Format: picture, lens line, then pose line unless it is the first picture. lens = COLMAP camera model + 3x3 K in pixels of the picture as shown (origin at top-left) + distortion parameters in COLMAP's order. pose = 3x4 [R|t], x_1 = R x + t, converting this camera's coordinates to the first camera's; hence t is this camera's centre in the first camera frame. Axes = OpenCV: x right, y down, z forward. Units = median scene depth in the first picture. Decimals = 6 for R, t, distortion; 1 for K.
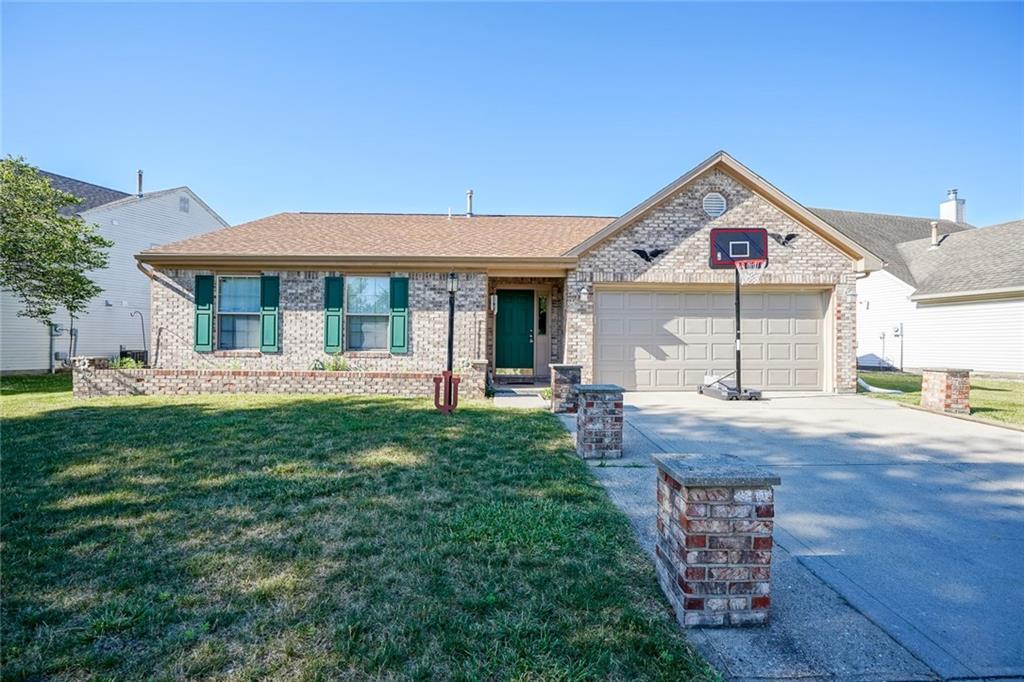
lens RADIAL K [[473.3, 0, 512.0], [0, 473.3, 341.0], [0, 0, 1]] dist [-0.003027, -0.000056]
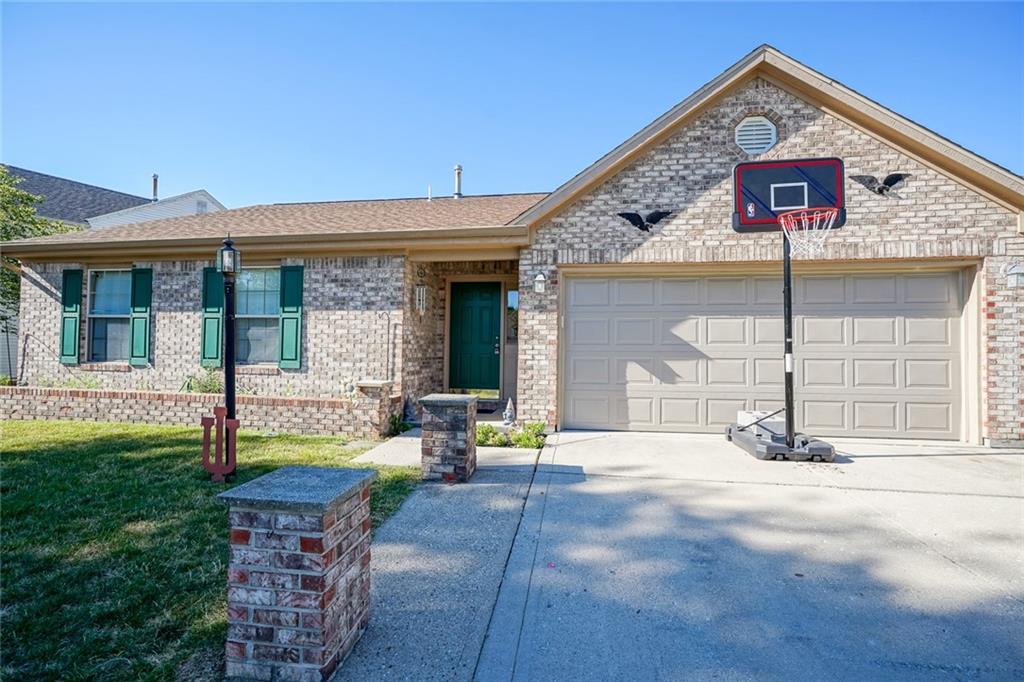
lens RADIAL K [[453.8, 0, 526.9], [0, 453.8, 339.7], [0, 0, 1]] dist [-0.001013, 0.000383]
pose [[0.983579, 0.000412, -0.180479, 0.246528], [-0.003233, 0.999877, -0.015339, -0.009534], [0.180450, 0.015671, 0.983459, 0.371887]]
